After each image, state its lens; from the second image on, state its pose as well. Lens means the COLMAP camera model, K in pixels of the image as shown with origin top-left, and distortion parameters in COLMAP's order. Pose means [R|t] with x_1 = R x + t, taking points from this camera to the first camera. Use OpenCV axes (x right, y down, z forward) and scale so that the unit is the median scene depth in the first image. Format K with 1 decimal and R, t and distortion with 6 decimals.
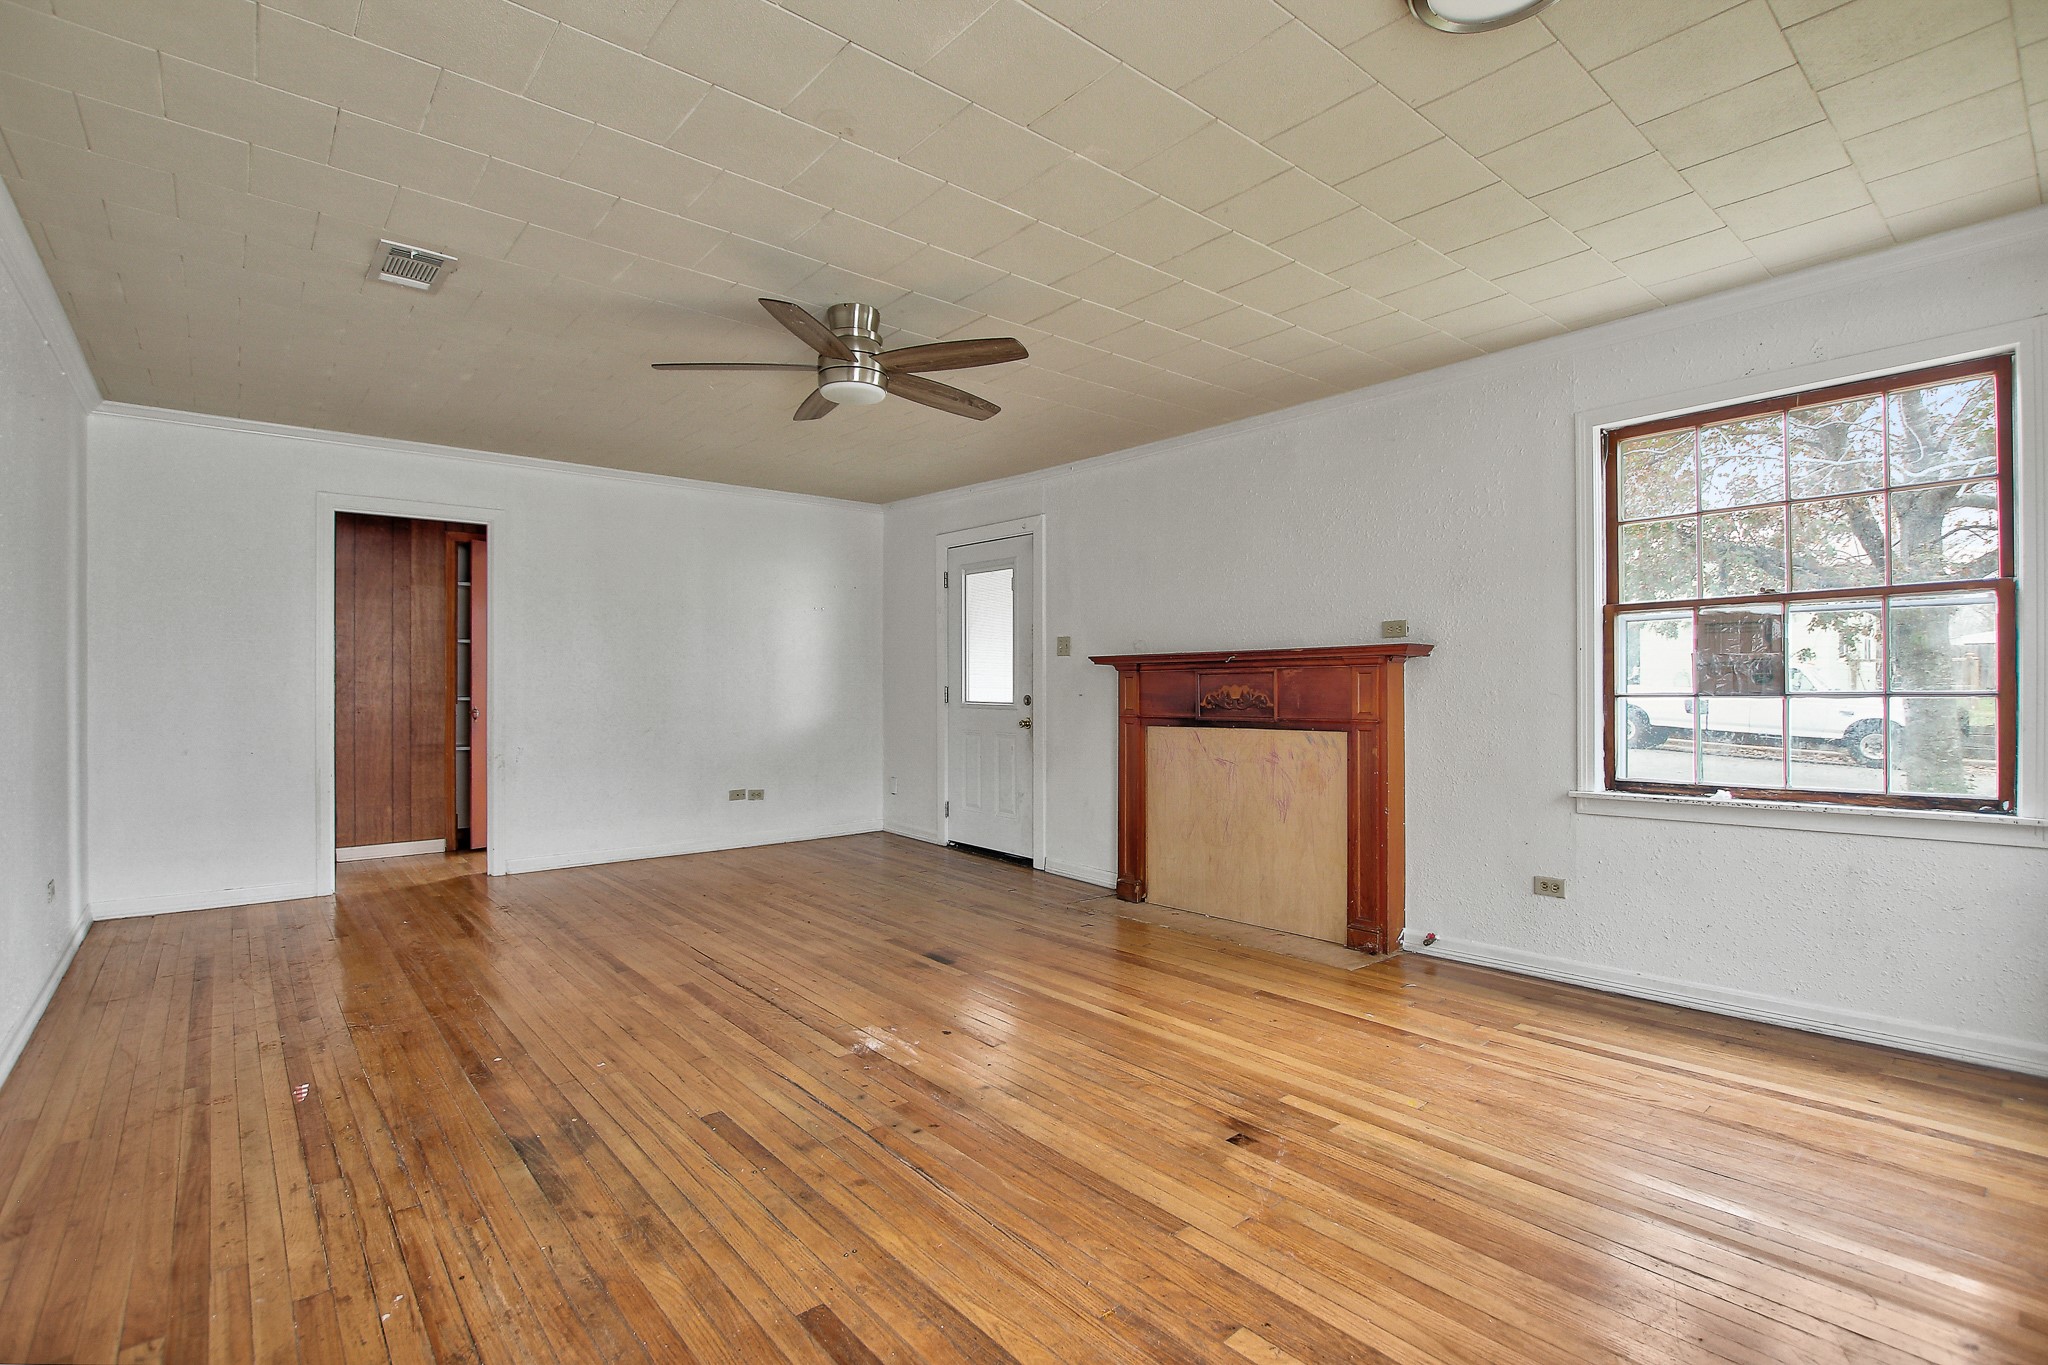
lens RADIAL K [[966.3, 0, 1033.2], [0, 966.3, 676.3], [0, 0, 1]] dist [-0.032592, 0.003156]
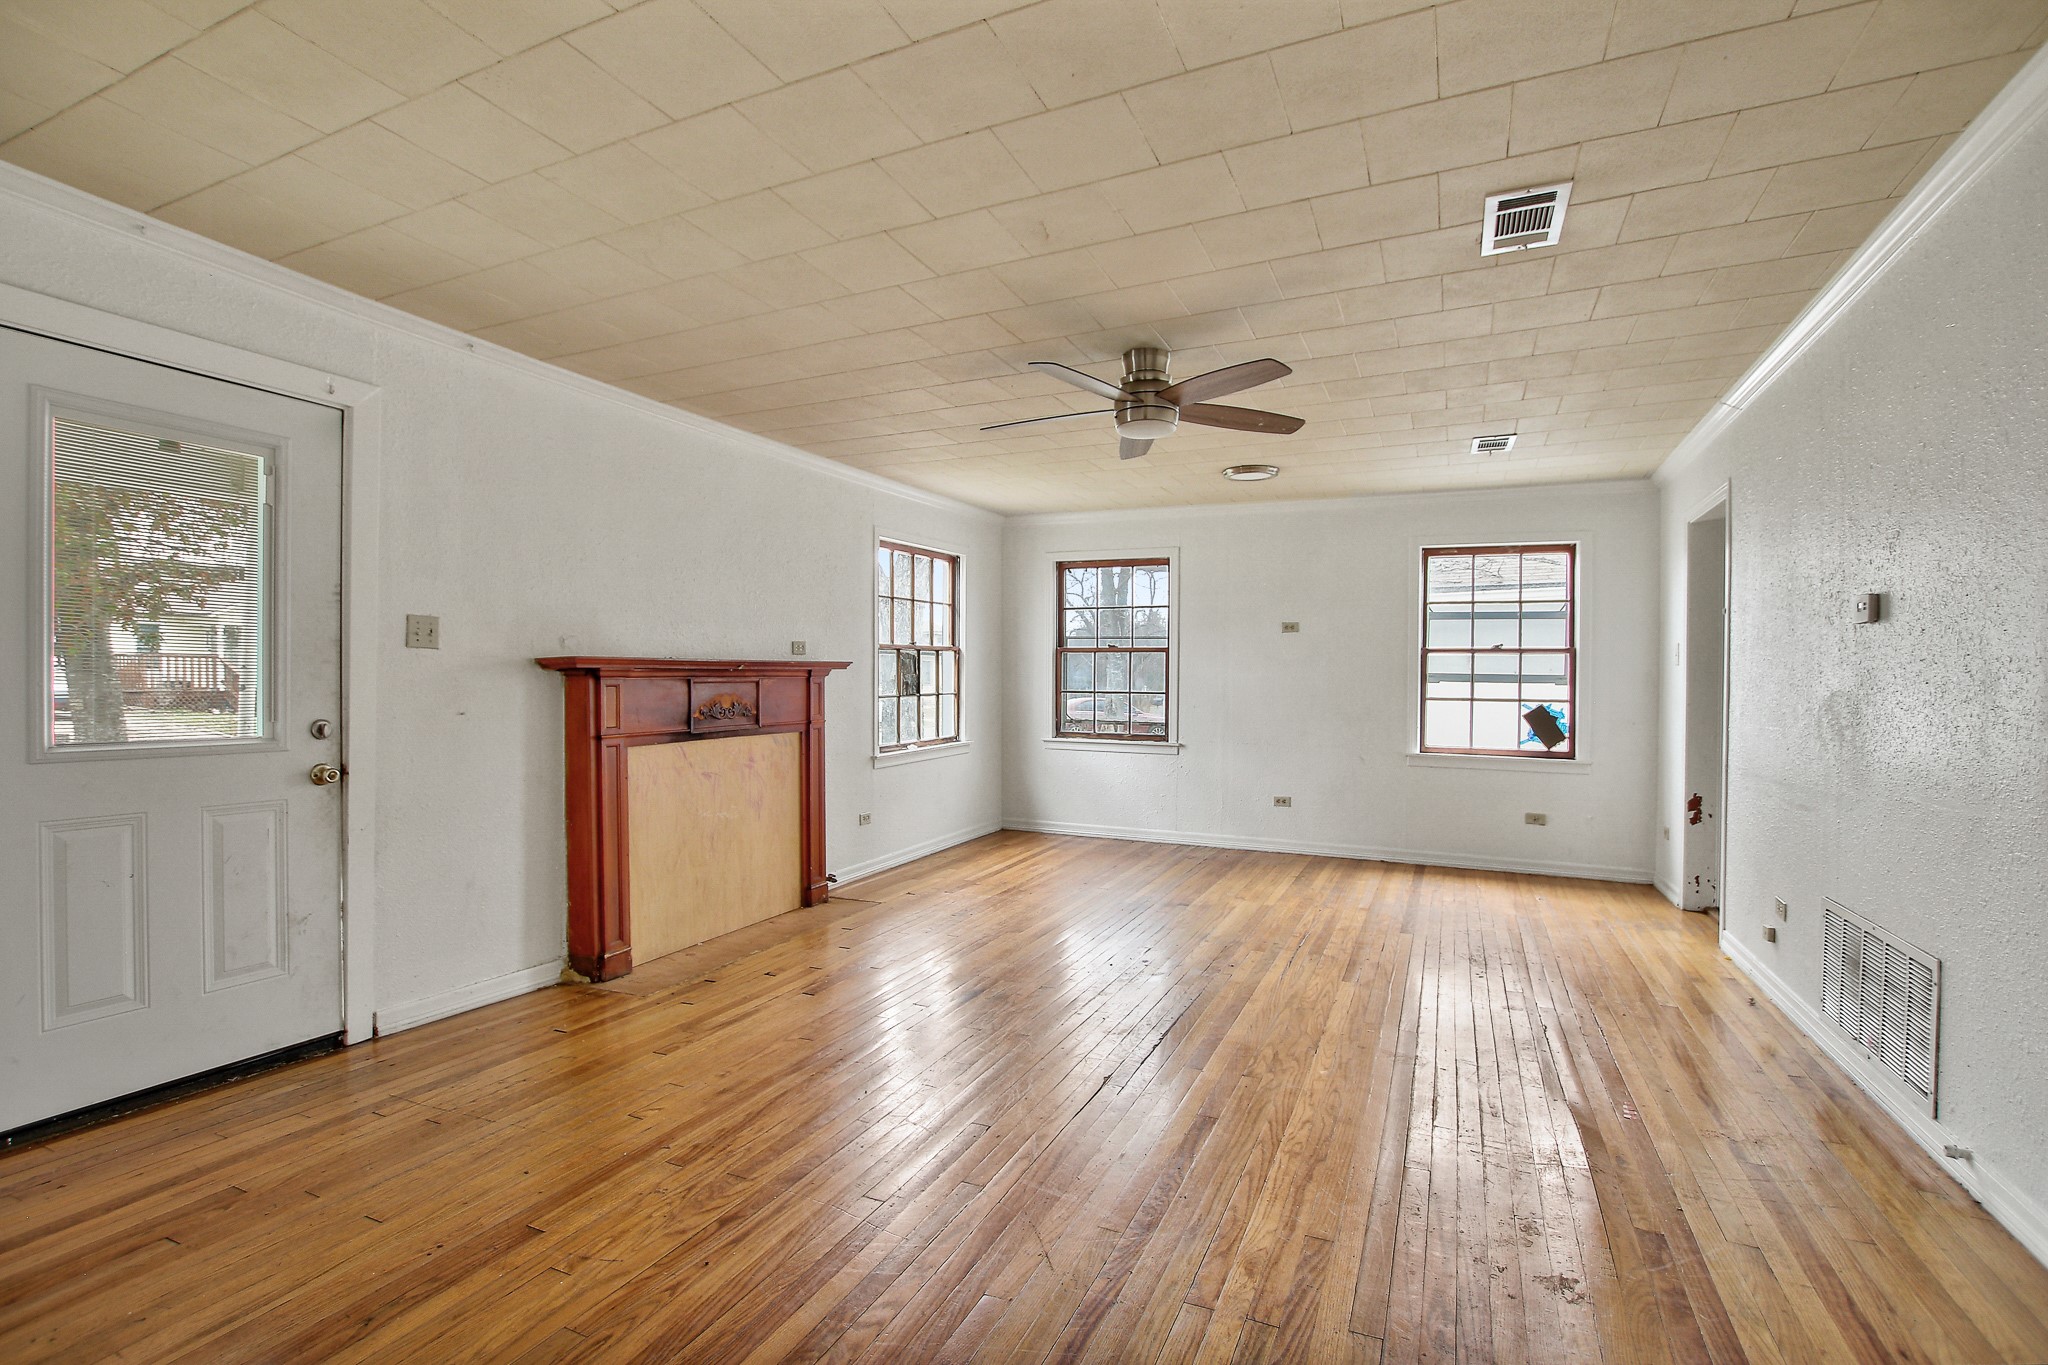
lens RADIAL K [[966.3, 0, 1026.0], [0, 966.3, 696.3], [0, 0, 1]] dist [-0.032592, 0.003156]
pose [[-0.422222, -0.010525, 0.906432, -1.022132], [-0.004664, 0.999945, 0.009438, 0.001363], [-0.906481, -0.000242, -0.422247, 1.441808]]
